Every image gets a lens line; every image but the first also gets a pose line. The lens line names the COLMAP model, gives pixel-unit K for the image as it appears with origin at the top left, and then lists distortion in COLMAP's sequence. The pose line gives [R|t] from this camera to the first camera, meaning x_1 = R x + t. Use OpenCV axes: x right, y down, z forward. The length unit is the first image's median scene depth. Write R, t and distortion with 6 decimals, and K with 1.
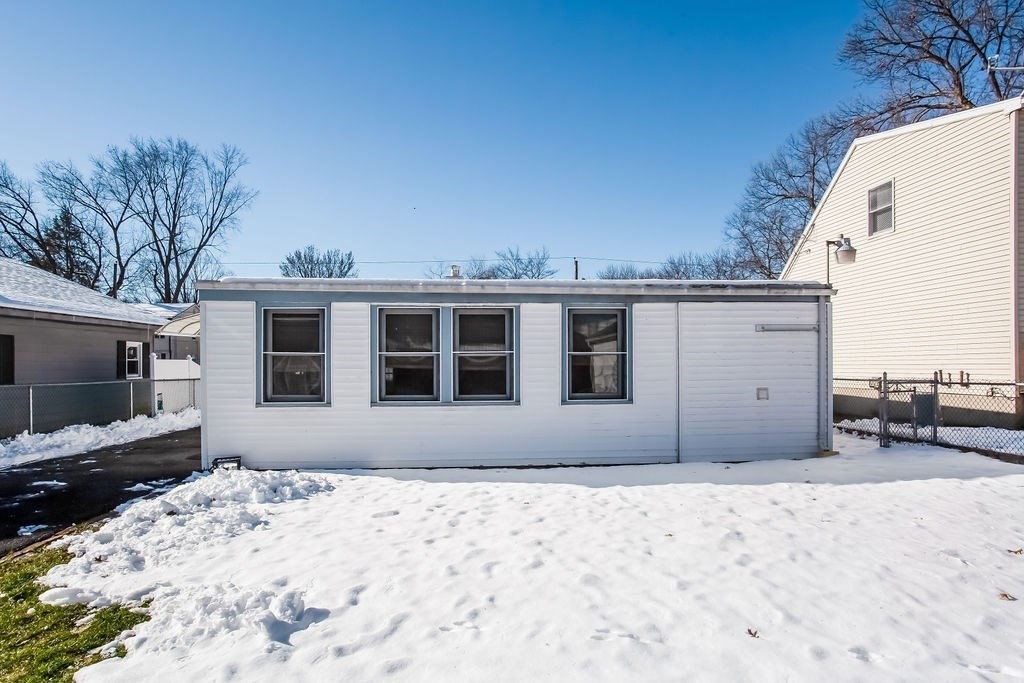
lens RADIAL K [[537.1, 0, 503.0], [0, 537.1, 356.7], [0, 0, 1]] dist [-0.022185, 0.010378]
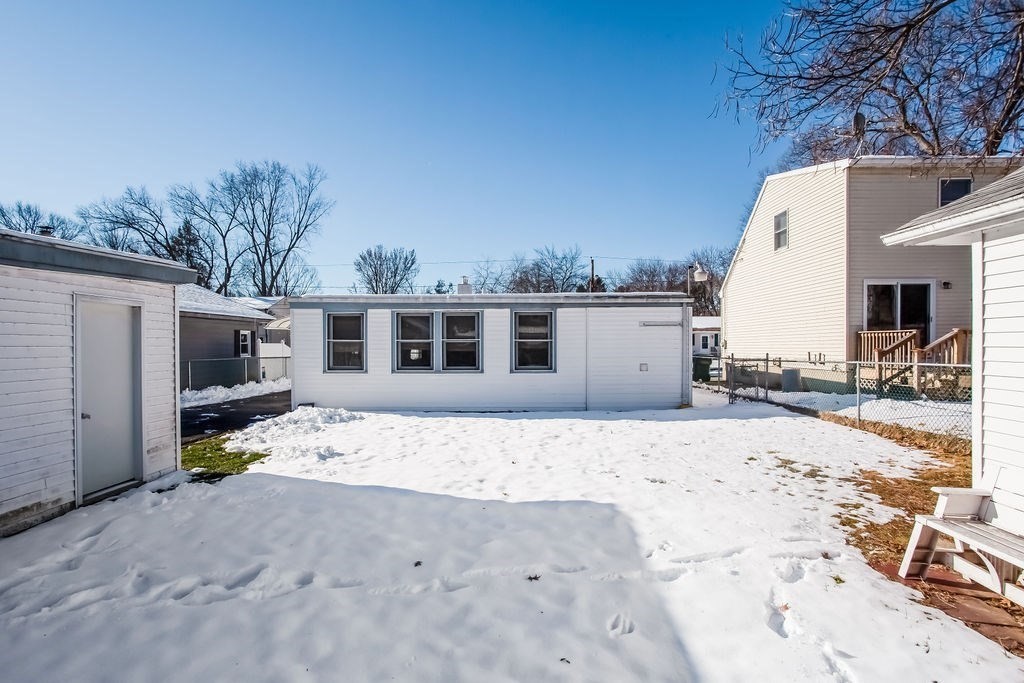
lens RADIAL K [[501.2, 0, 518.1], [0, 501.2, 343.9], [0, 0, 1]] dist [-0.048428, 0.017596]
pose [[0.996472, 0.001388, -0.083909, 0.244448], [-0.000632, 0.999959, 0.009043, -0.009360], [0.083918, -0.008958, 0.996432, -0.437920]]
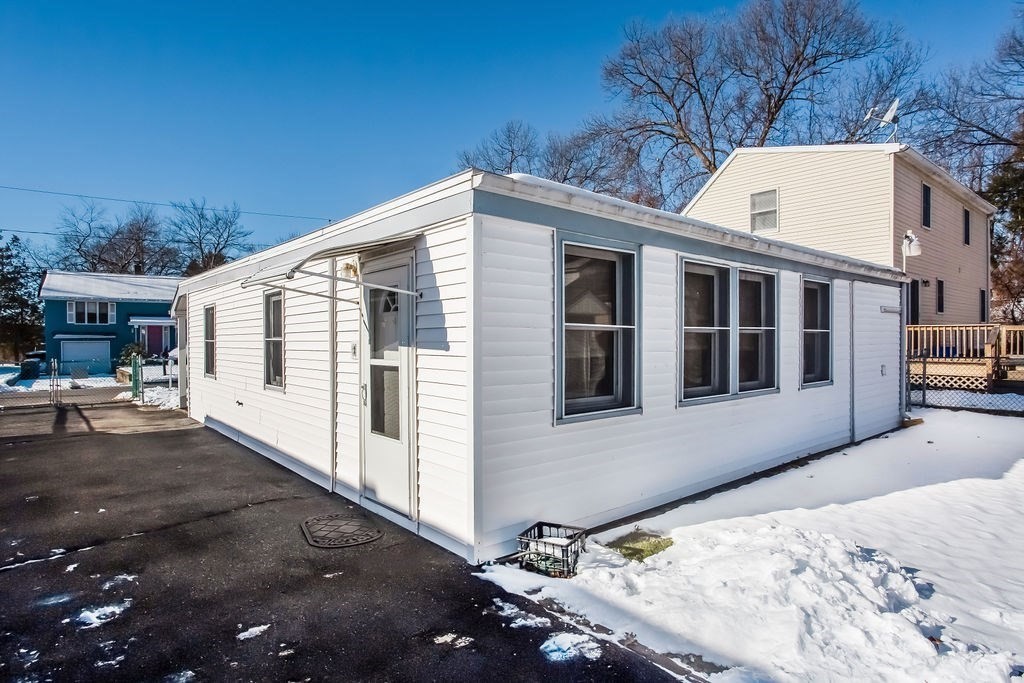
lens RADIAL K [[537.1, 0, 514.6], [0, 537.1, 345.0], [0, 0, 1]] dist [-0.022185, 0.010378]
pose [[0.838693, -0.002289, 0.544600, -0.727154], [-0.013499, 0.999597, 0.024990, 0.001077], [-0.544438, -0.028311, 0.838323, 0.513254]]
